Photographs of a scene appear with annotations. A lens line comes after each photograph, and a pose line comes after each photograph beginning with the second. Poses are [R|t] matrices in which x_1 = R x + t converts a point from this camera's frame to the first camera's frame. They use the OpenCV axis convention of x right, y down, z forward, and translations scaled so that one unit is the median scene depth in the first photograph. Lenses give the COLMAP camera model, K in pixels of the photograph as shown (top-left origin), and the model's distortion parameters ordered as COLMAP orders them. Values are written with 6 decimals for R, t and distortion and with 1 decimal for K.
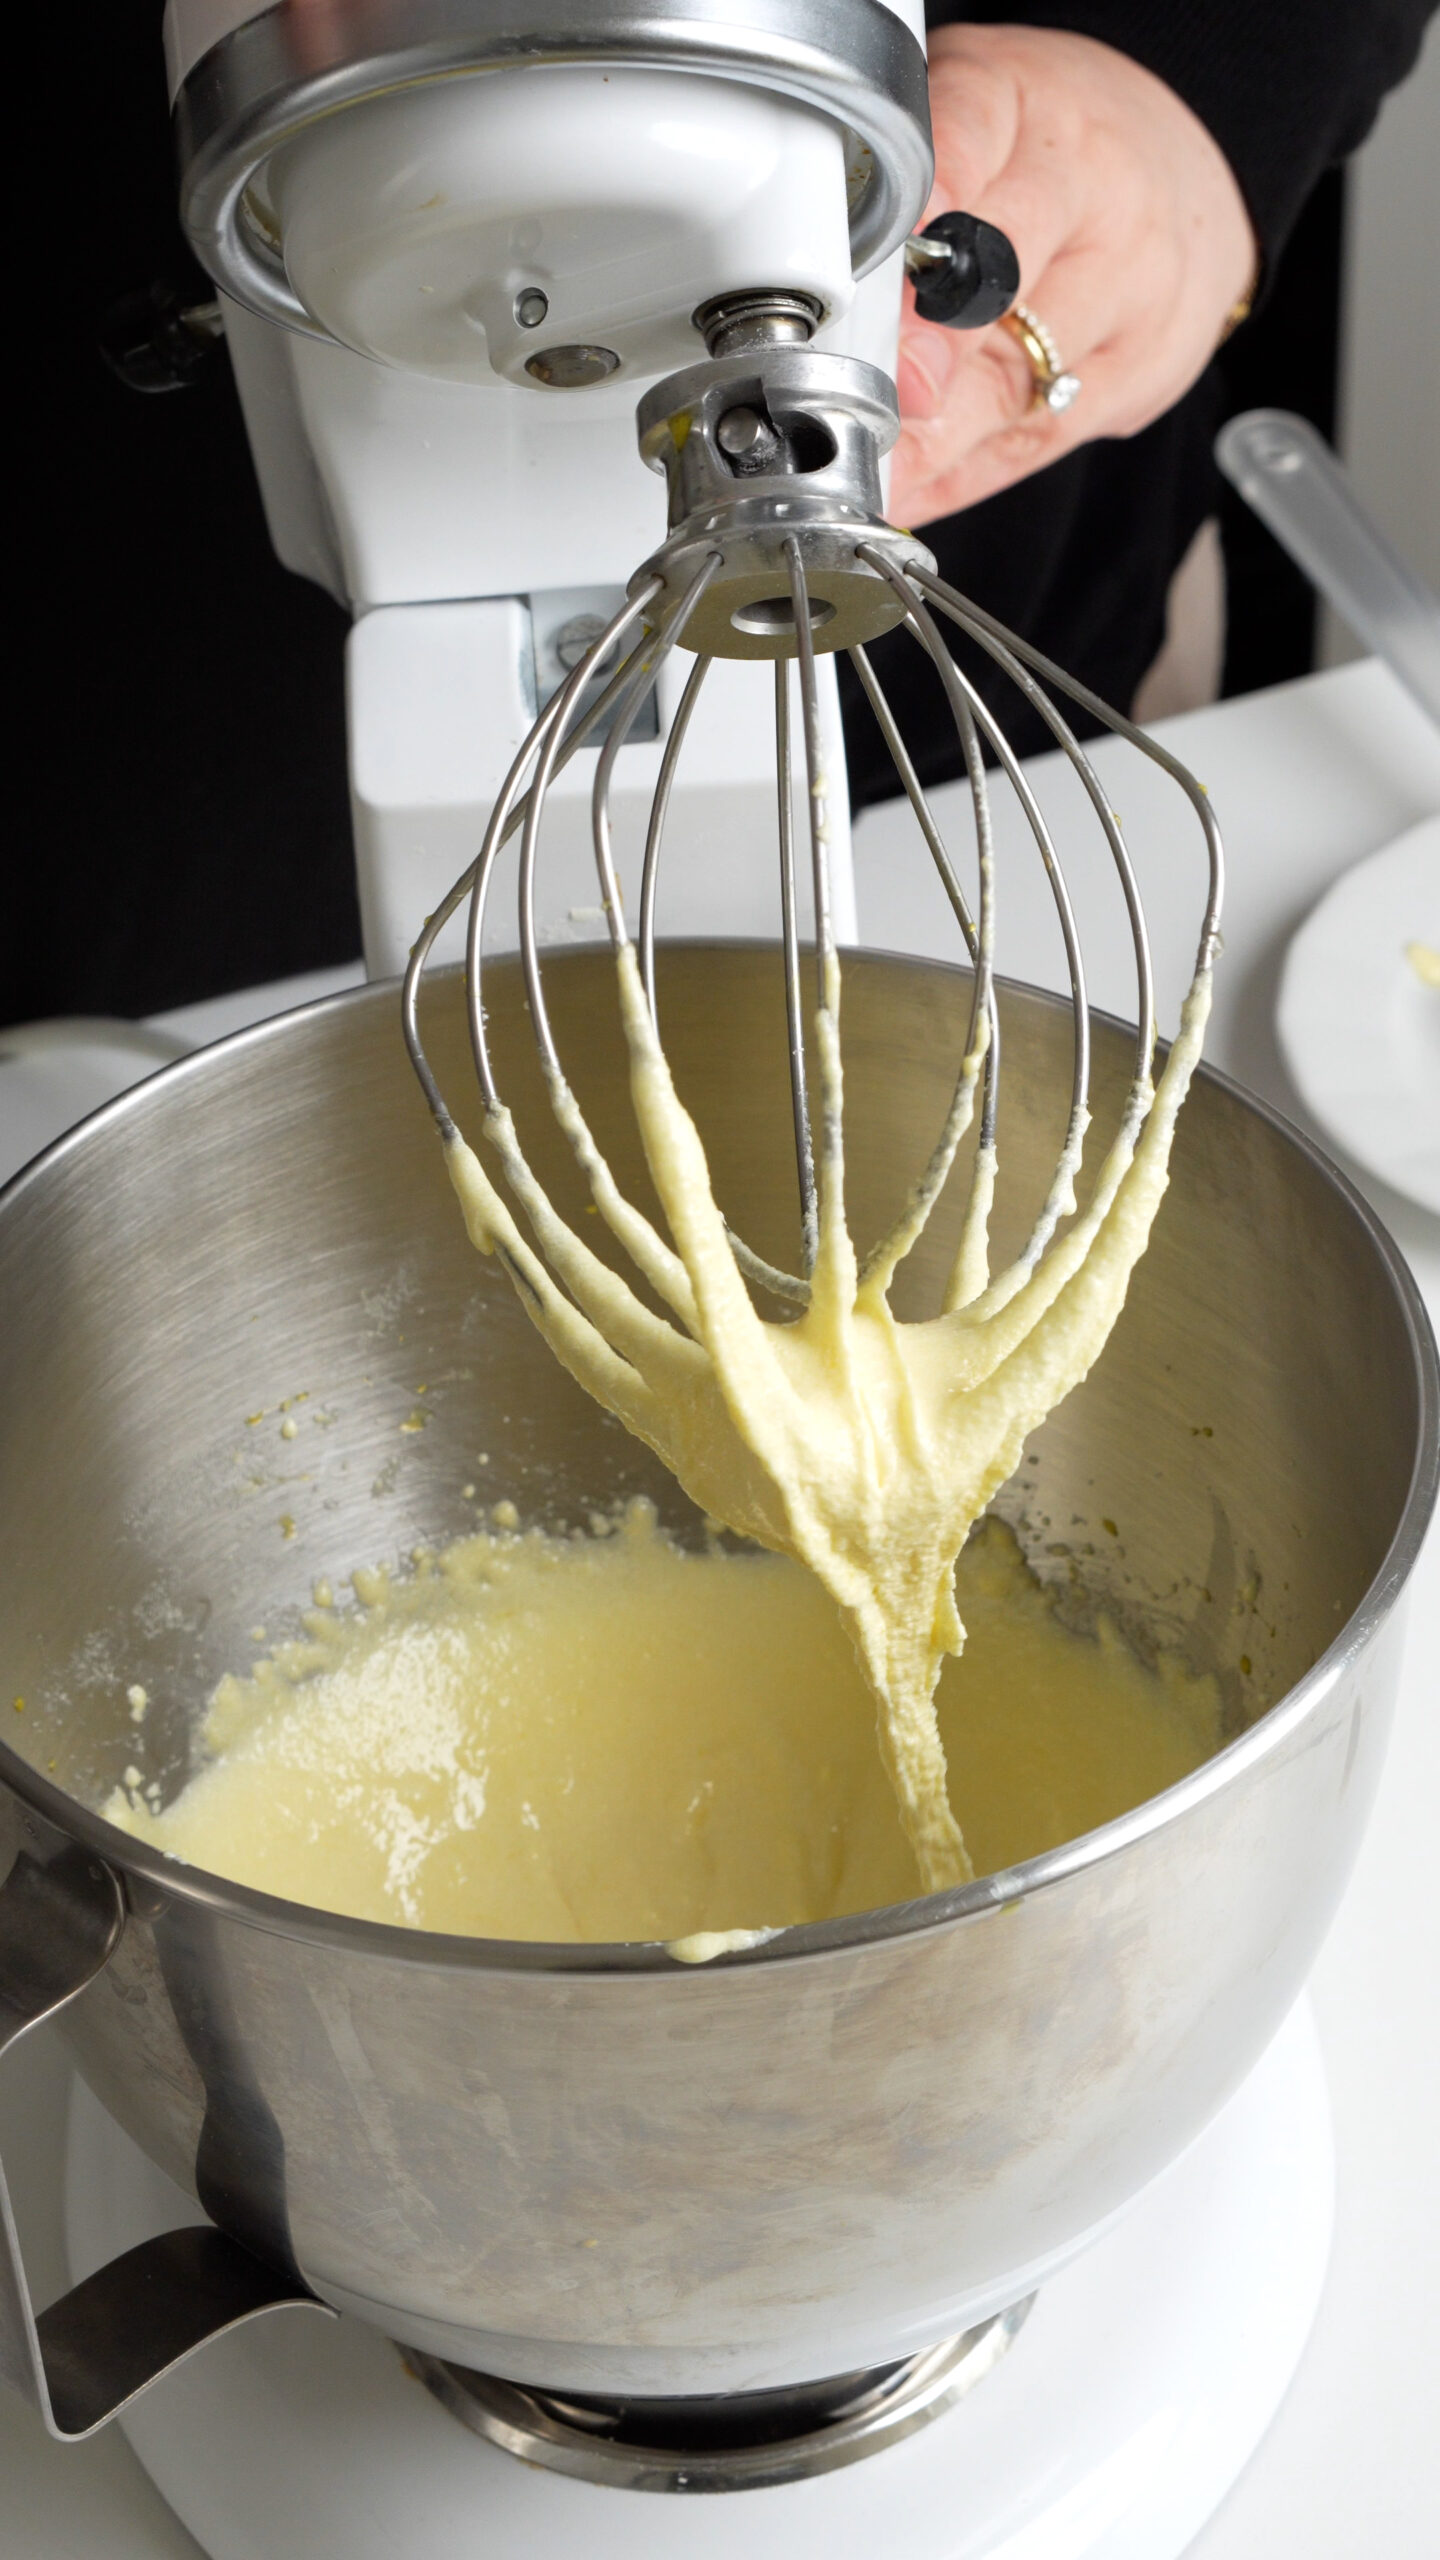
lens RADIAL K [[5969.1, 0, 720.0], [0, 5969.1, 1280.0], [0, 0, 1]] dist [0.279342, 0.357825]
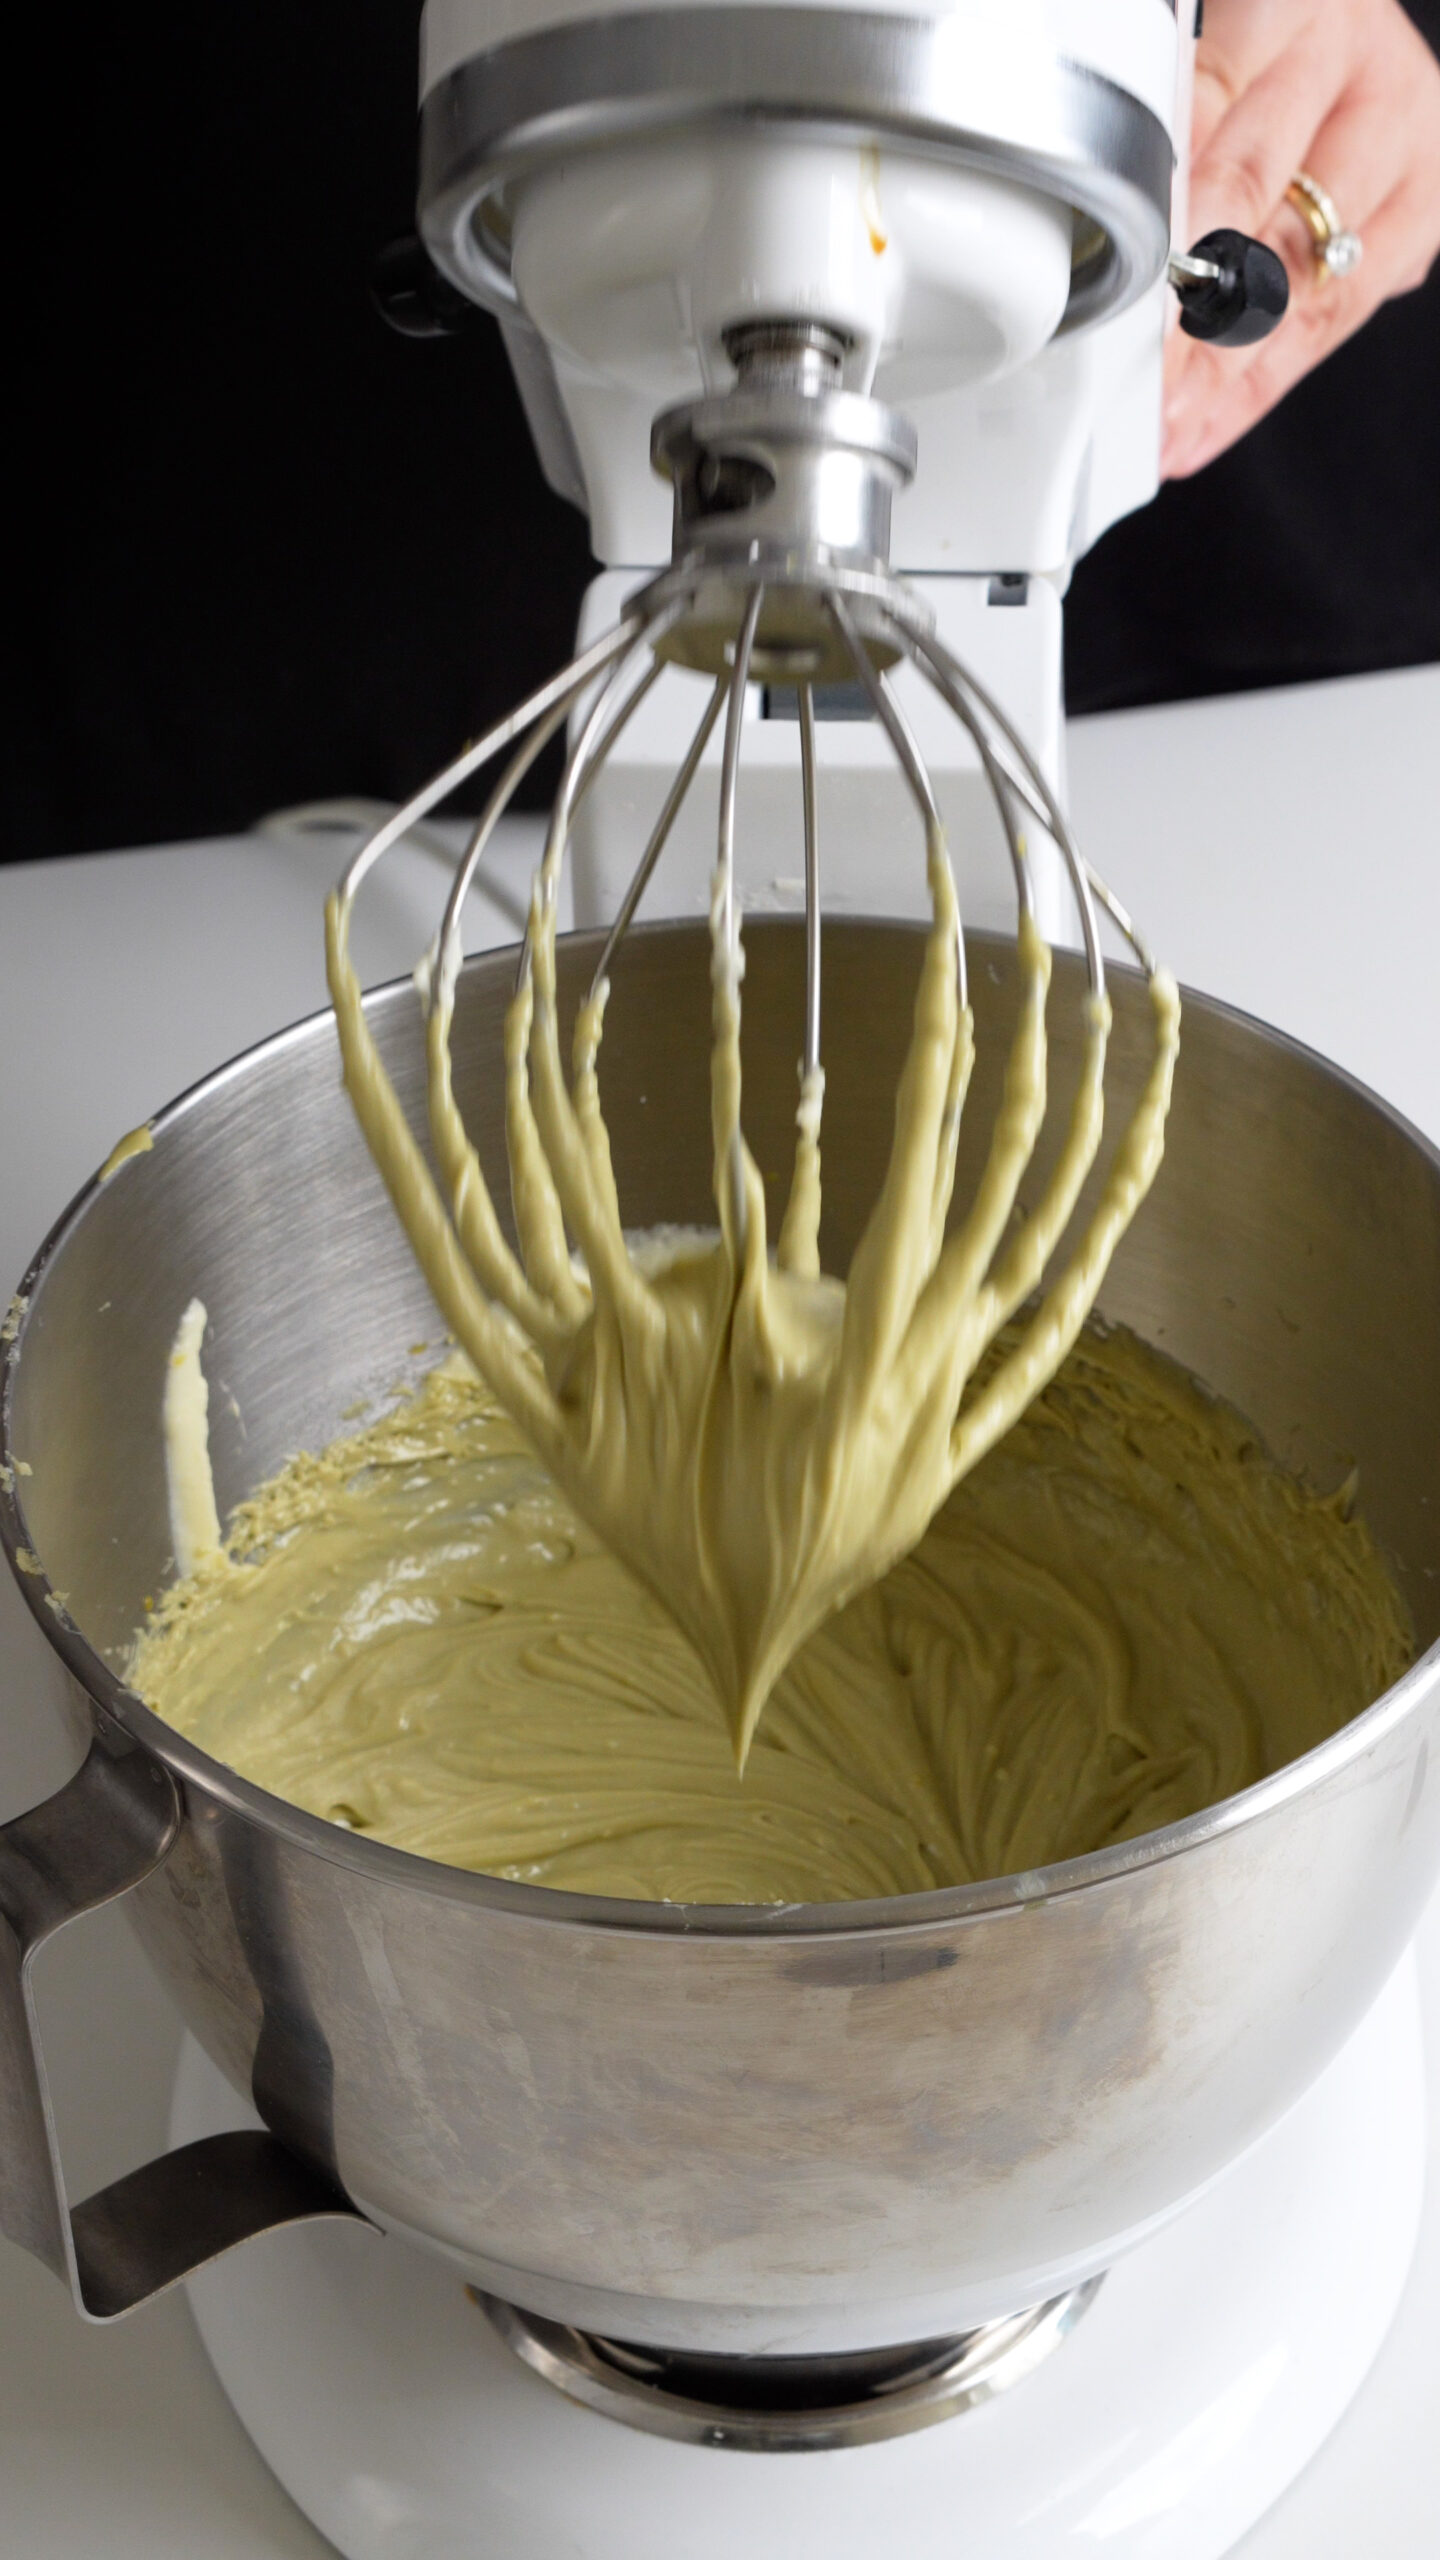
lens RADIAL K [[5969.1, 0, 720.0], [0, 5969.1, 1280.0], [0, 0, 1]] dist [0.279342, 0.357825]
pose [[0.991029, 0.101460, -0.086987, 0.069055], [-0.100714, 0.994831, 0.012933, -0.007751], [0.087849, -0.004057, 0.996126, -0.007794]]
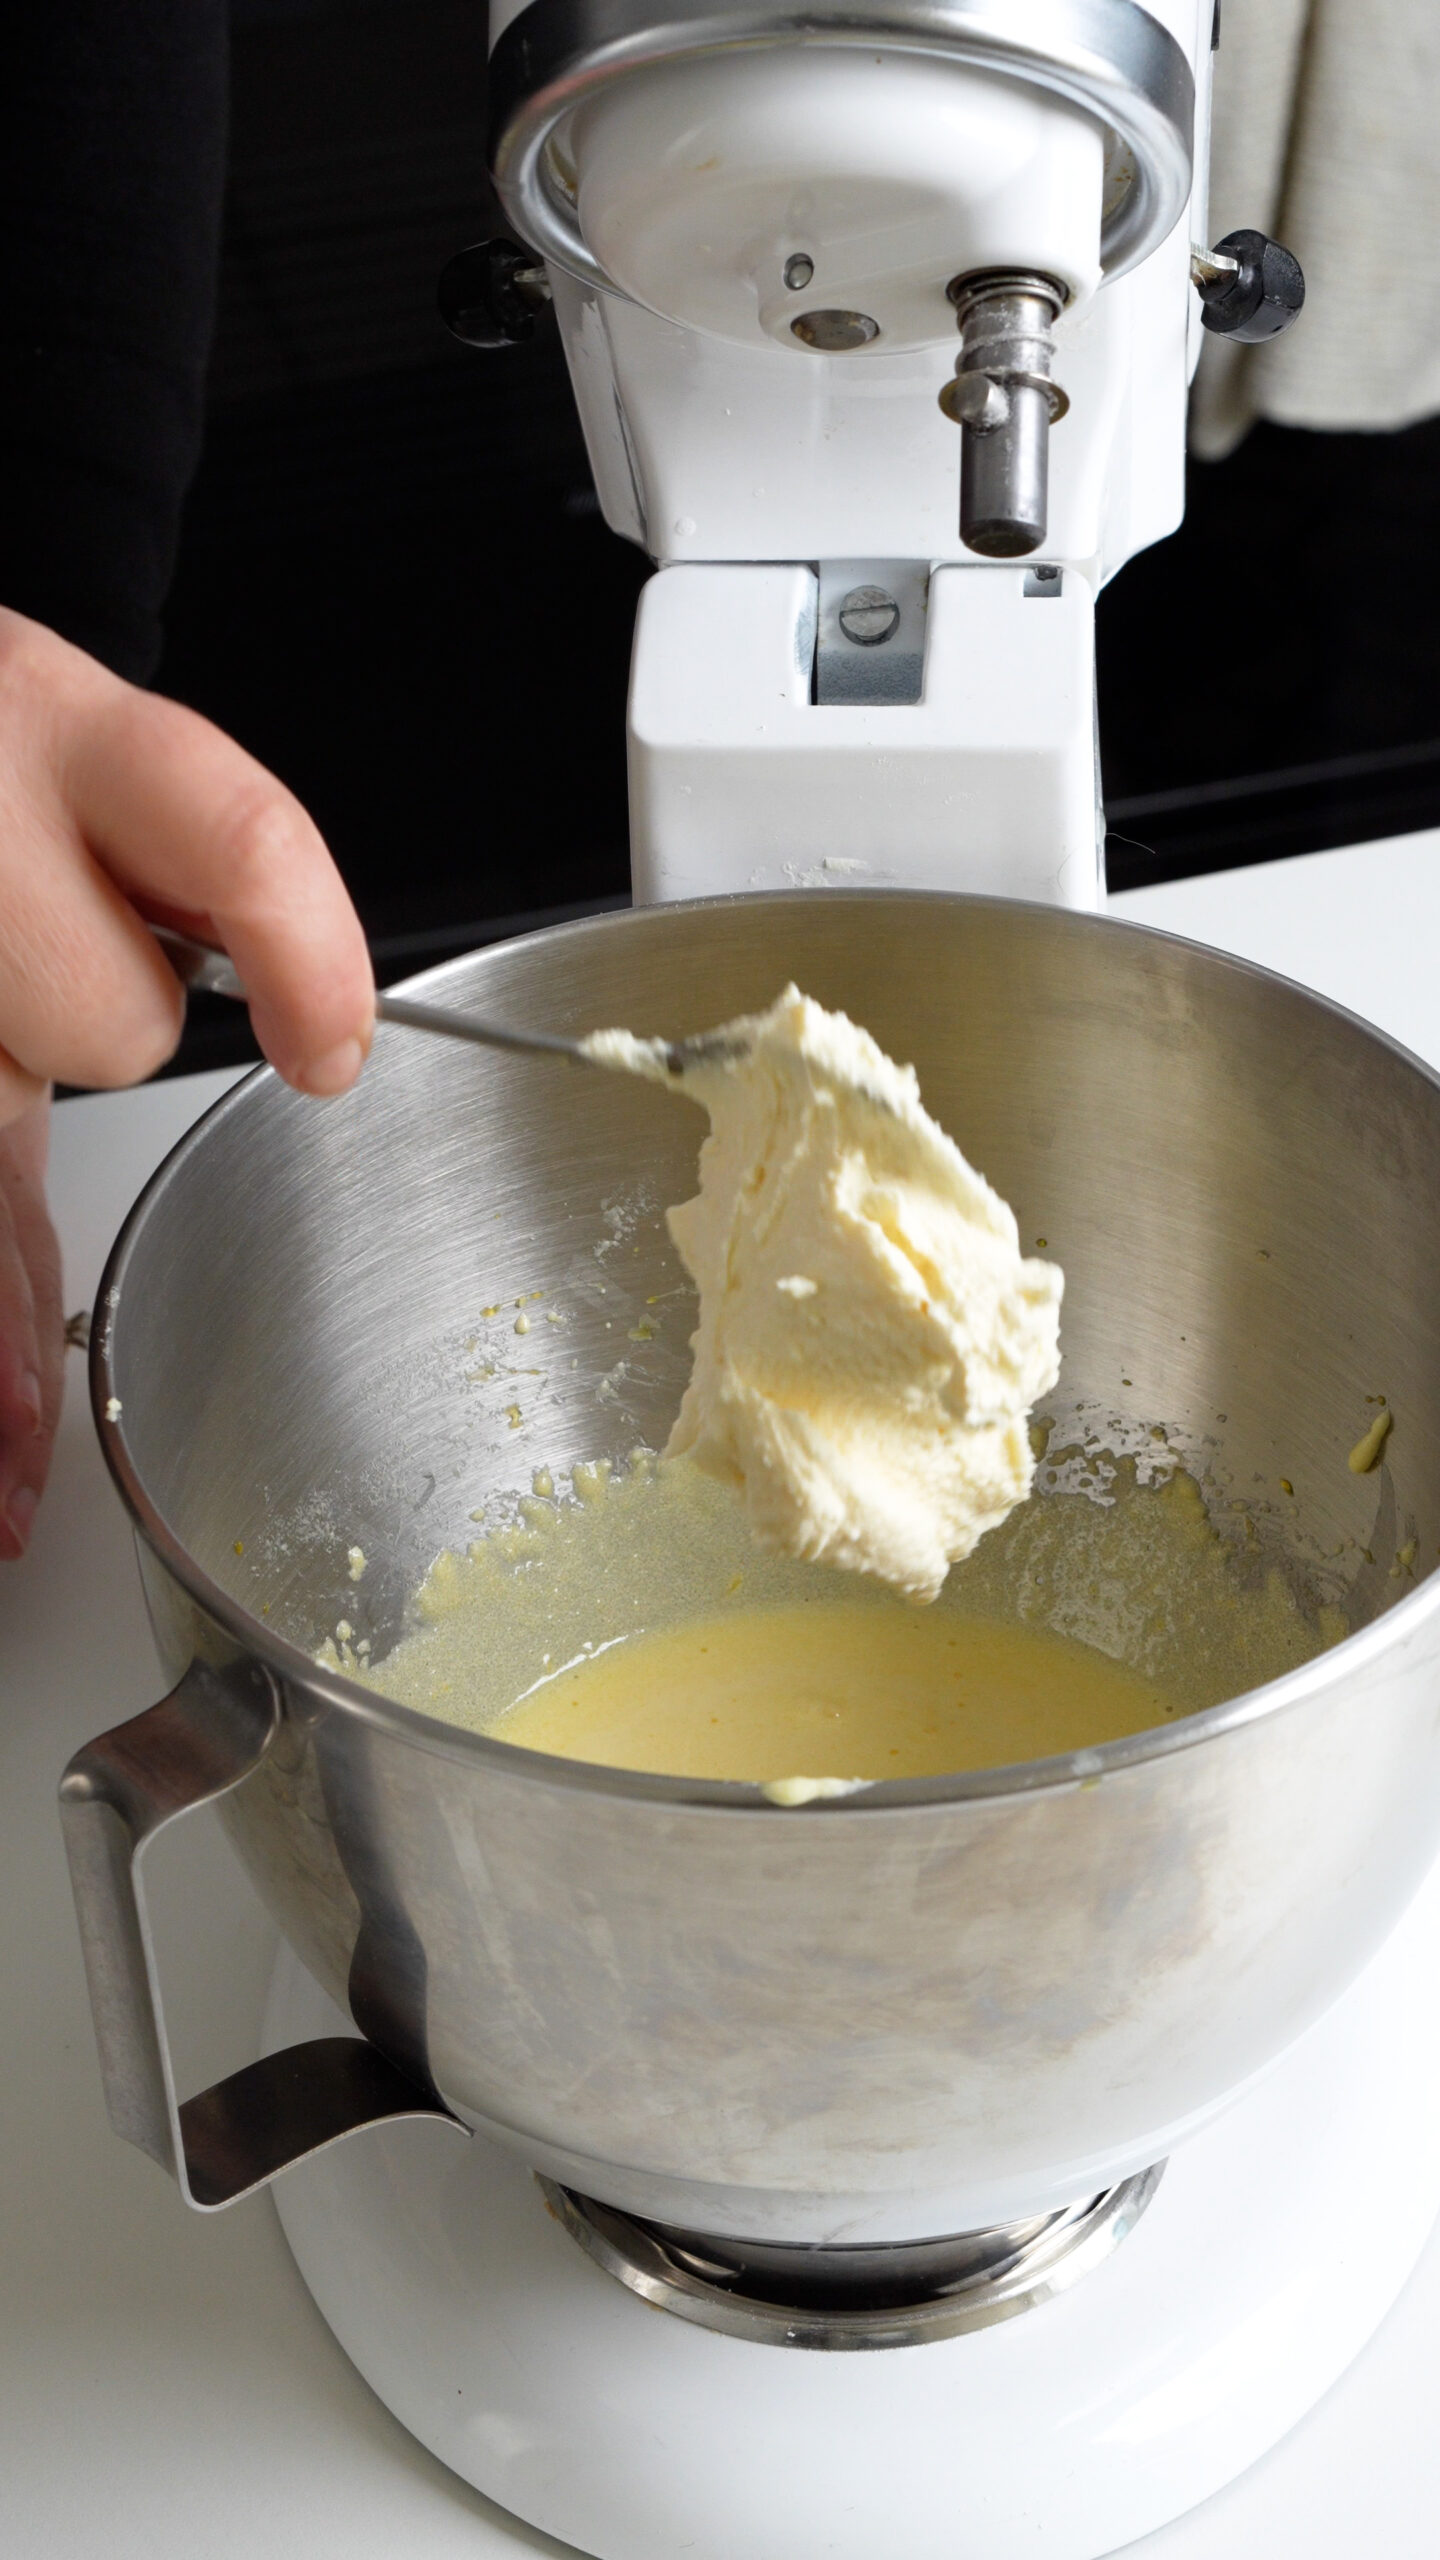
lens RADIAL K [[5969.1, 0, 720.0], [0, 5969.1, 1280.0], [0, 0, 1]] dist [0.279342, 0.357825]
pose [[0.991881, 0.087778, -0.092016, 0.069272], [-0.089741, 0.995813, -0.017415, 0.037470], [0.090102, 0.025531, 0.995605, -0.065584]]
